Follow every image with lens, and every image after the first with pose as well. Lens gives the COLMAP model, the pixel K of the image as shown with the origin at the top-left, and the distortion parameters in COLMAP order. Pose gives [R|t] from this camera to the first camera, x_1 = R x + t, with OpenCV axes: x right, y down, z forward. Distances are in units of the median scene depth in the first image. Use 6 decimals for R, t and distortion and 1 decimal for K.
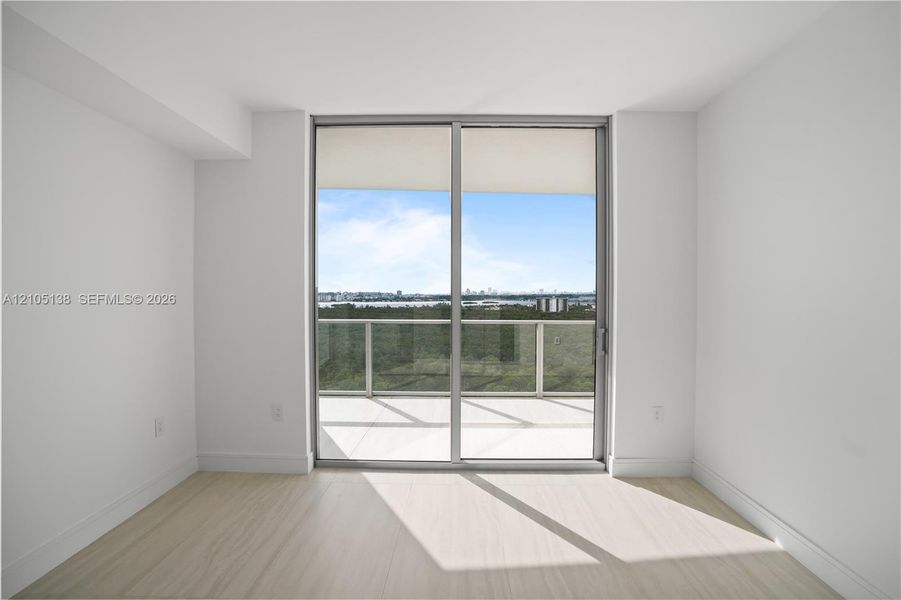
lens RADIAL K [[421.3, 0, 453.1], [0, 421.3, 298.5], [0, 0, 1]] dist [-0.061500, 0.023903]
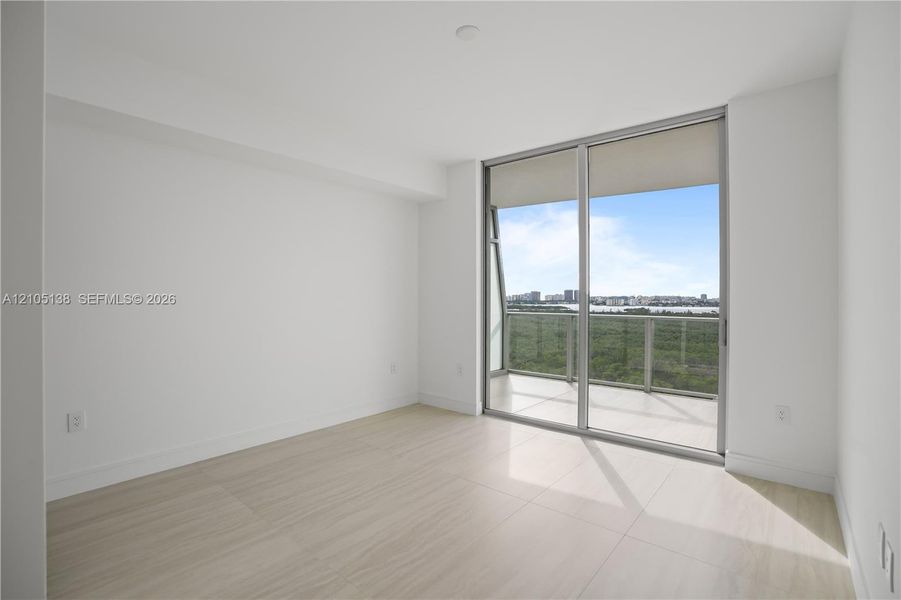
lens RADIAL K [[421.3, 0, 453.1], [0, 421.3, 298.5], [0, 0, 1]] dist [-0.061500, 0.023903]
pose [[0.780822, 0.003458, -0.624744, 0.461127], [-0.009279, 0.999939, -0.006063, 0.031969], [0.624684, 0.010531, 0.780806, -0.158637]]
